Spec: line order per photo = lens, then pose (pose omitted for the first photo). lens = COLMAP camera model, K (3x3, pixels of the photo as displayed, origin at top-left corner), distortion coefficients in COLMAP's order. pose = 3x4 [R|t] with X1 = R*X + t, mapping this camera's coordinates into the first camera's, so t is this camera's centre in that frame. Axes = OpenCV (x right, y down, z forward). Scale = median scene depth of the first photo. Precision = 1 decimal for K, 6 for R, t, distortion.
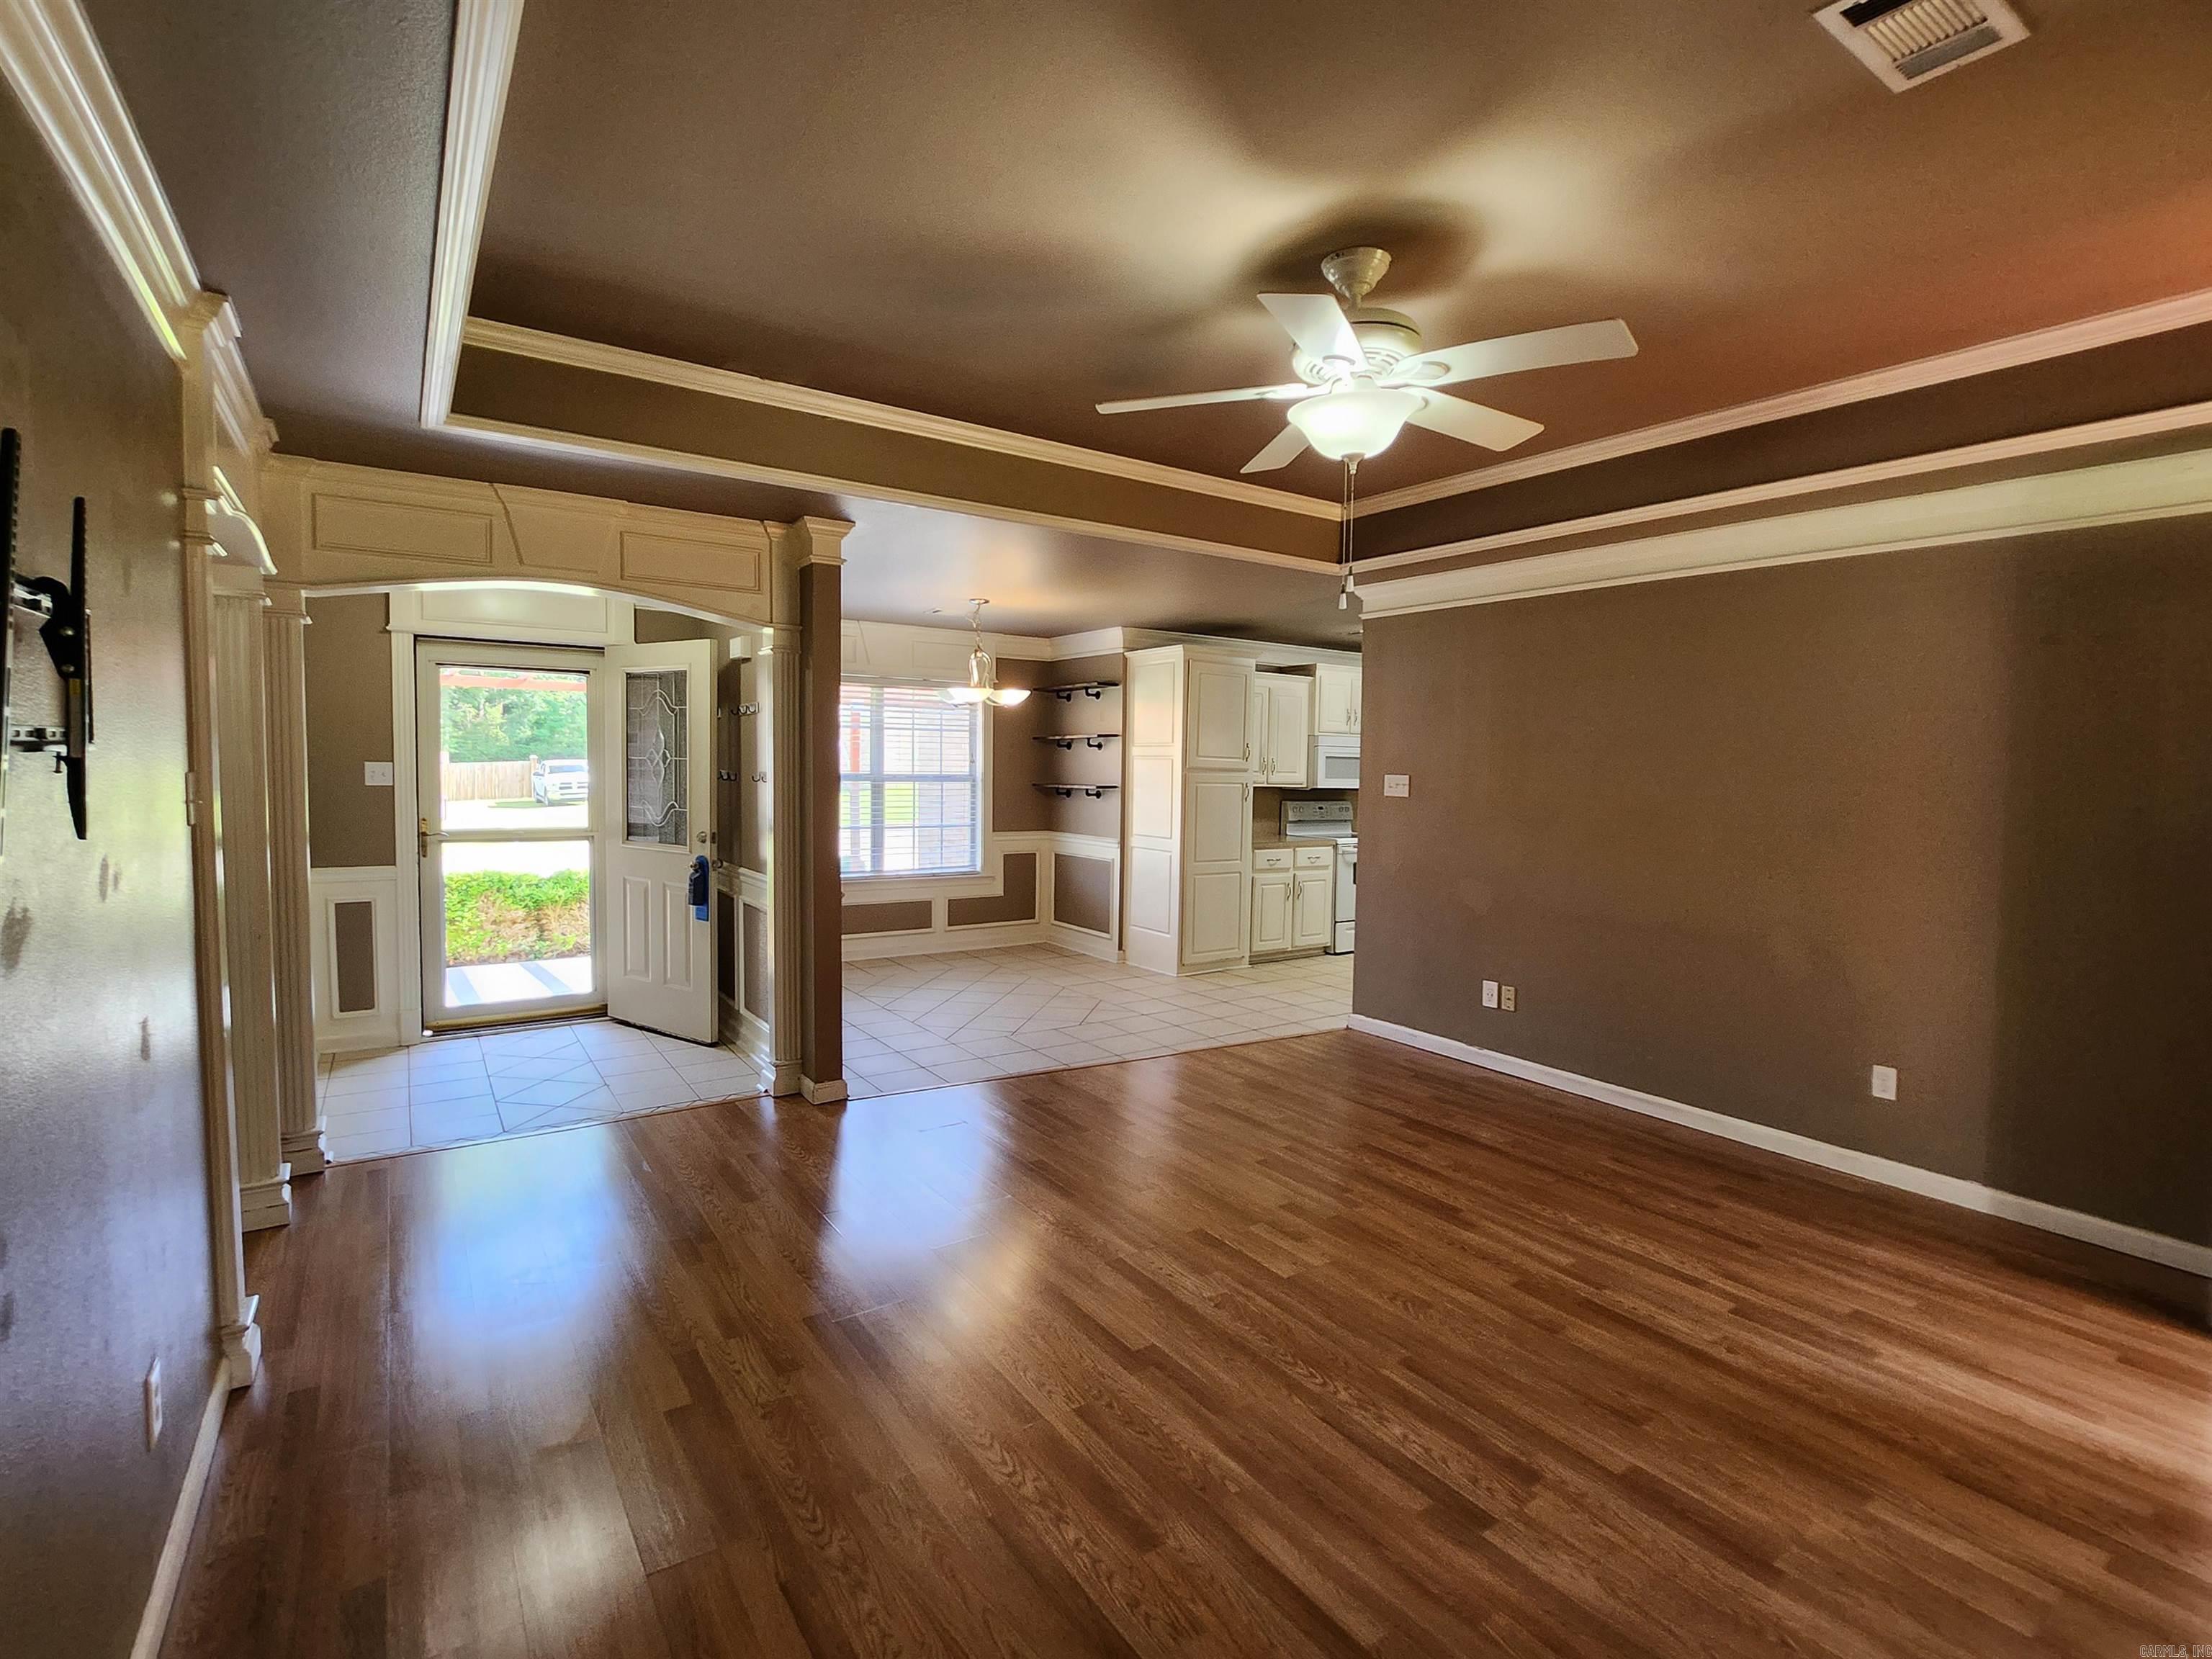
lens RADIAL K [[1039.0, 0, 1119.0], [0, 1039.0, 816.2], [0, 0, 1]] dist [-0.017577, 0.000166]
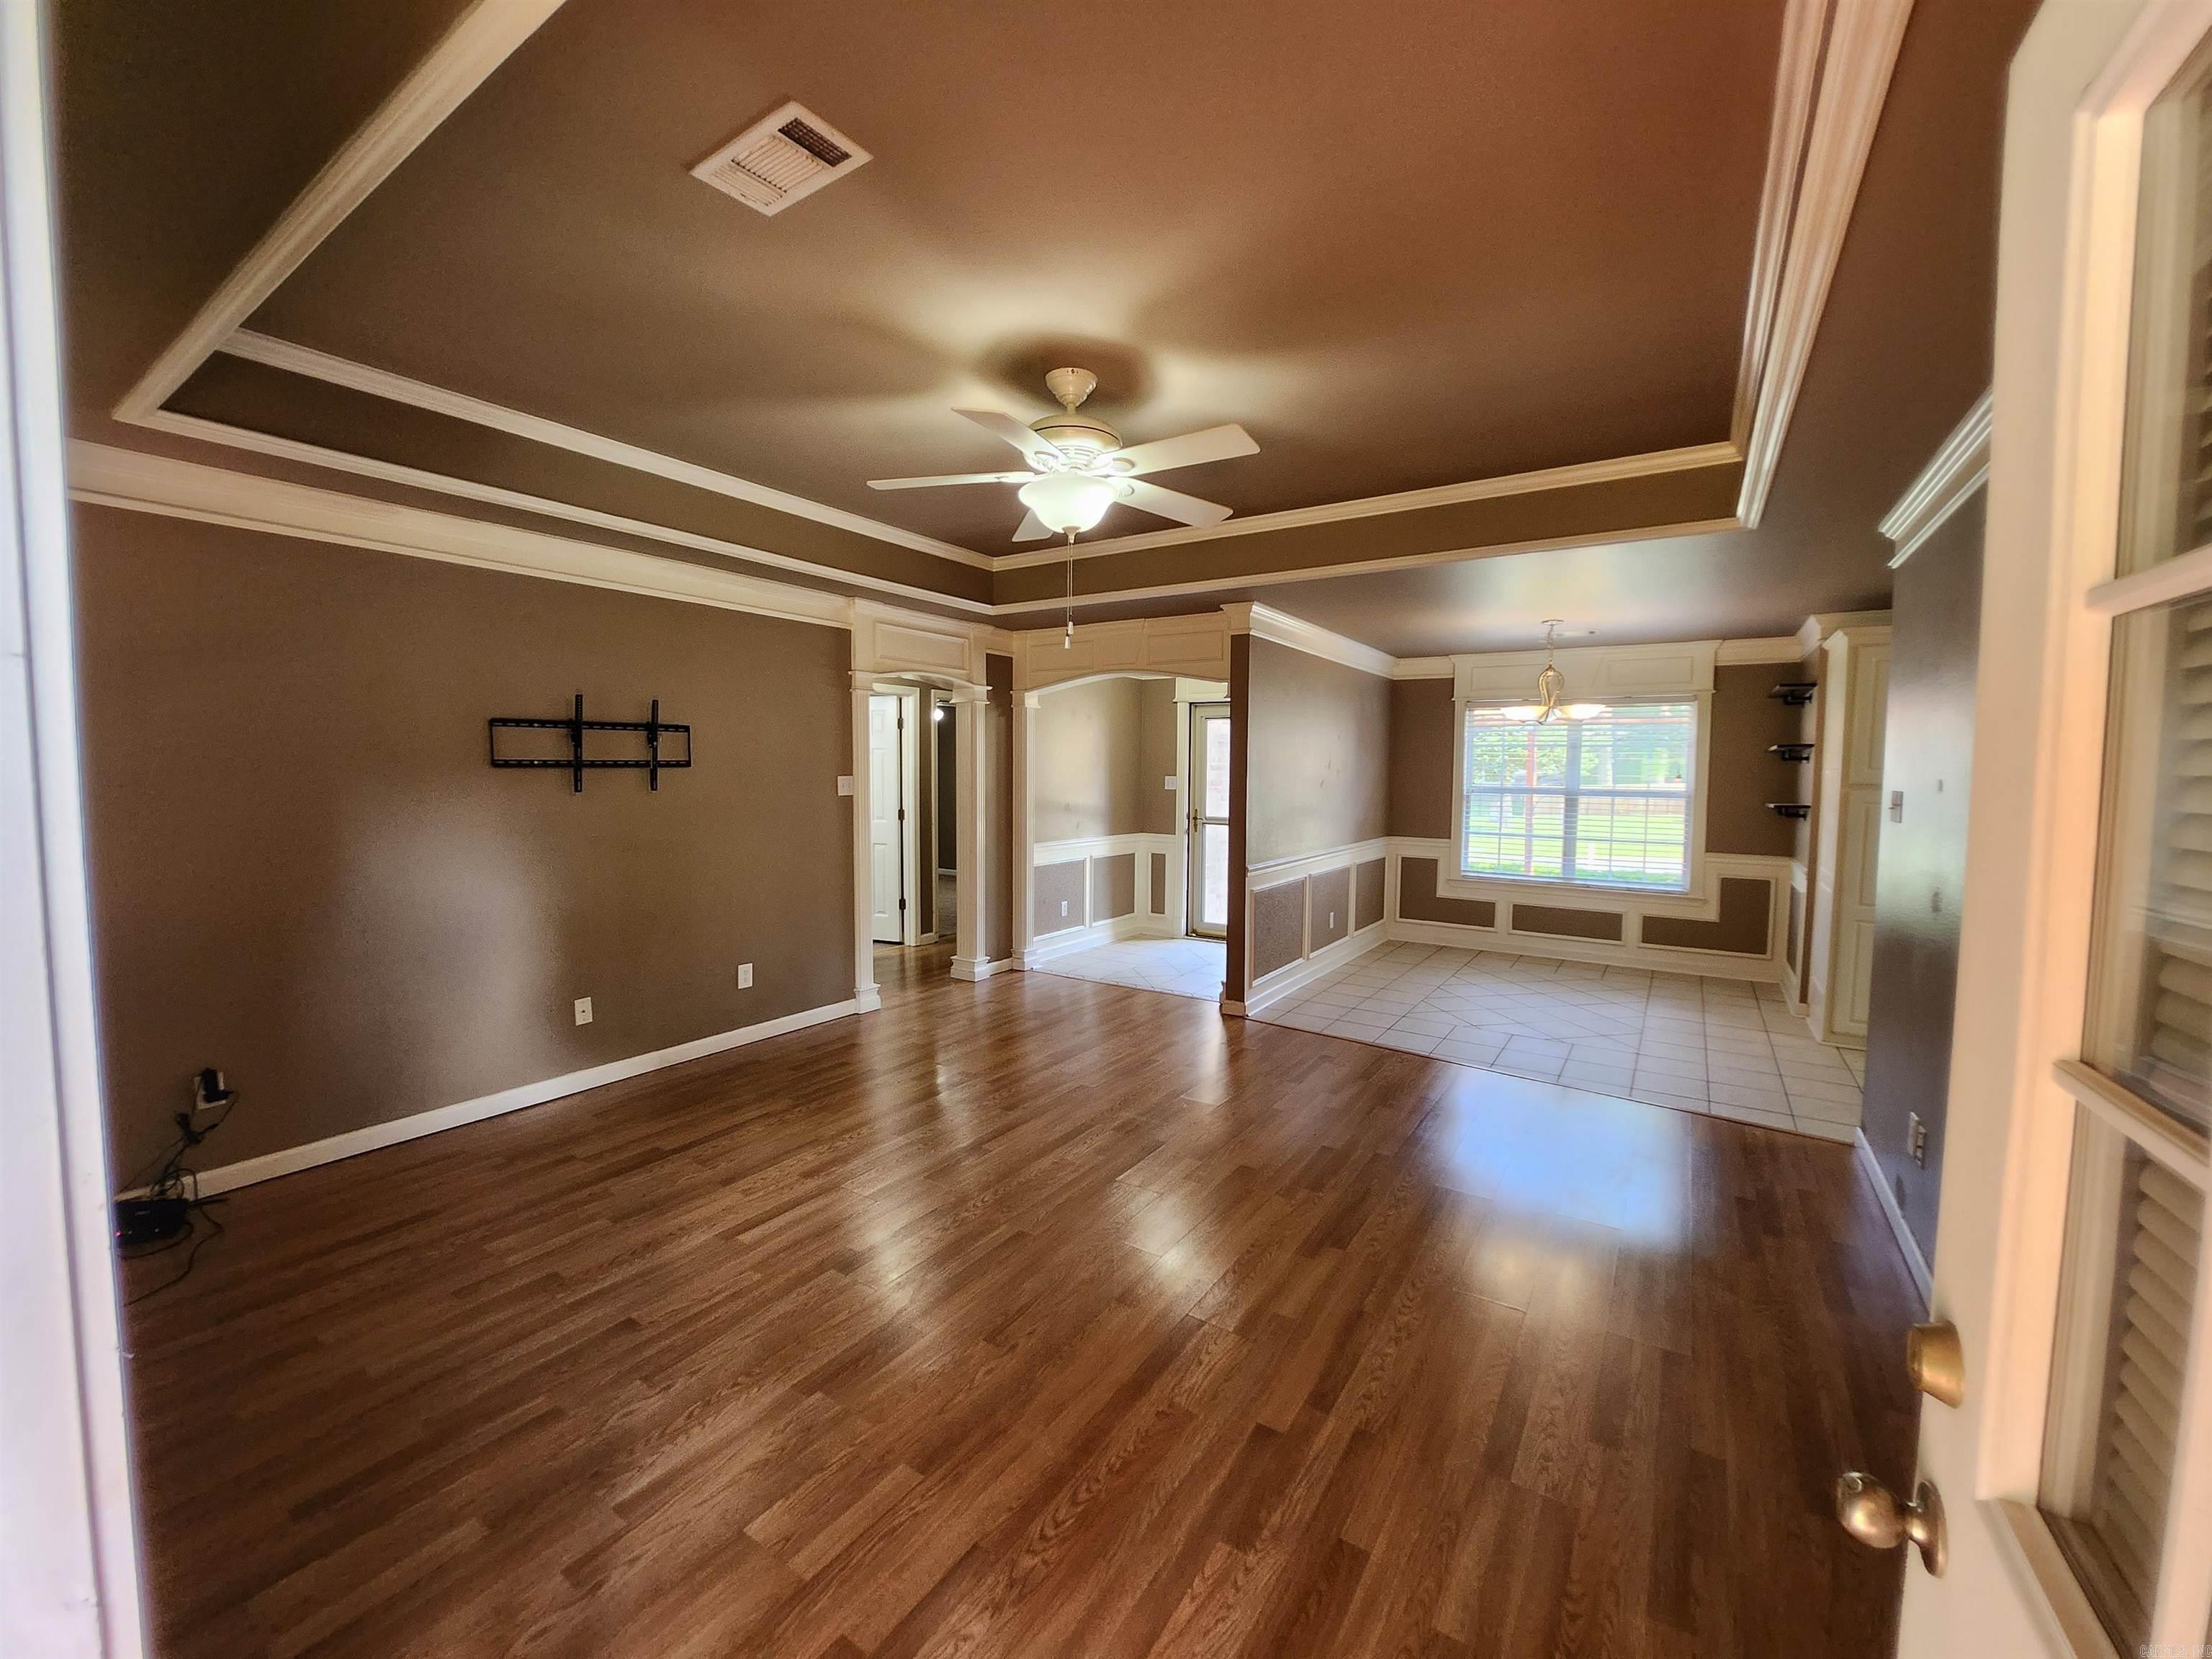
lens RADIAL K [[871.9, 0, 1105.5], [0, 871.9, 819.6], [0, 0, 1]] dist [-0.025211, -0.000194]
pose [[0.369585, 0.040863, -0.928298, 0.427752], [-0.051395, 0.998402, 0.023487, -0.004887], [0.927775, 0.039029, 0.371094, 0.221799]]
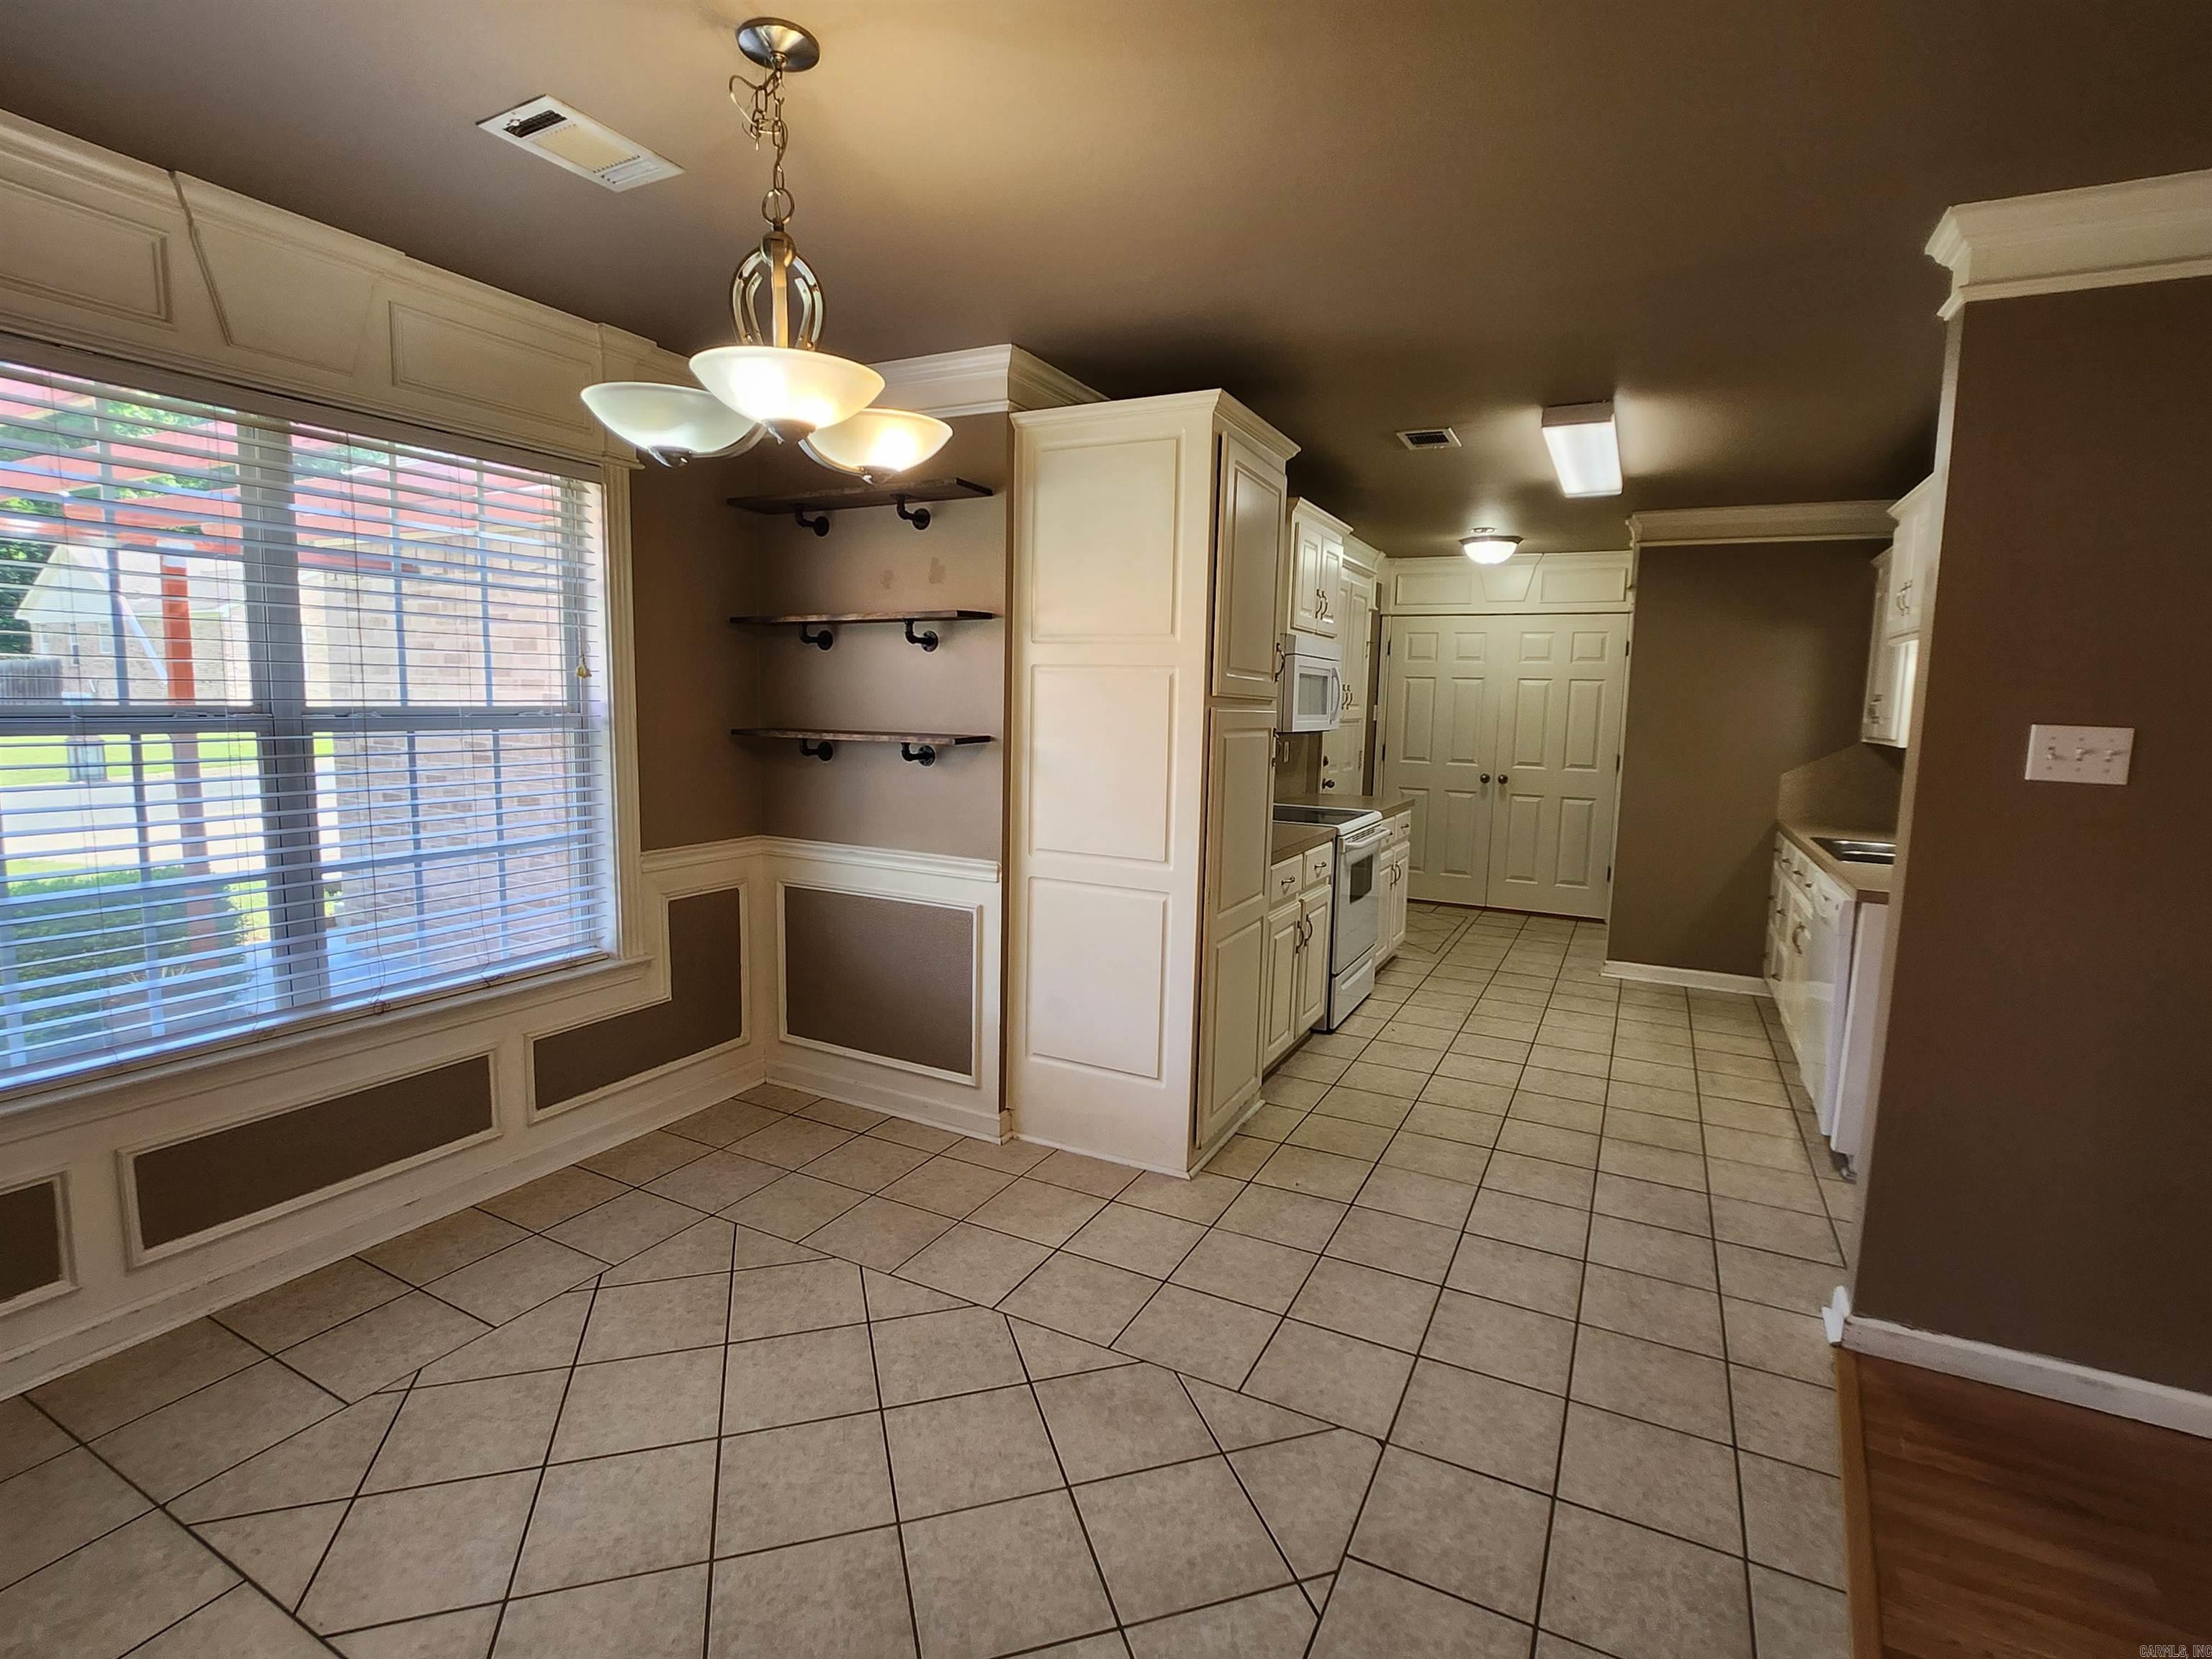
lens RADIAL K [[1039.0, 0, 1119.0], [0, 1039.0, 816.2], [0, 0, 1]] dist [-0.017577, 0.000166]
pose [[0.880864, -0.049354, 0.470789, -0.156508], [0.013682, 0.996789, 0.078897, -0.029310], [-0.473171, -0.063057, 0.878711, 0.601800]]
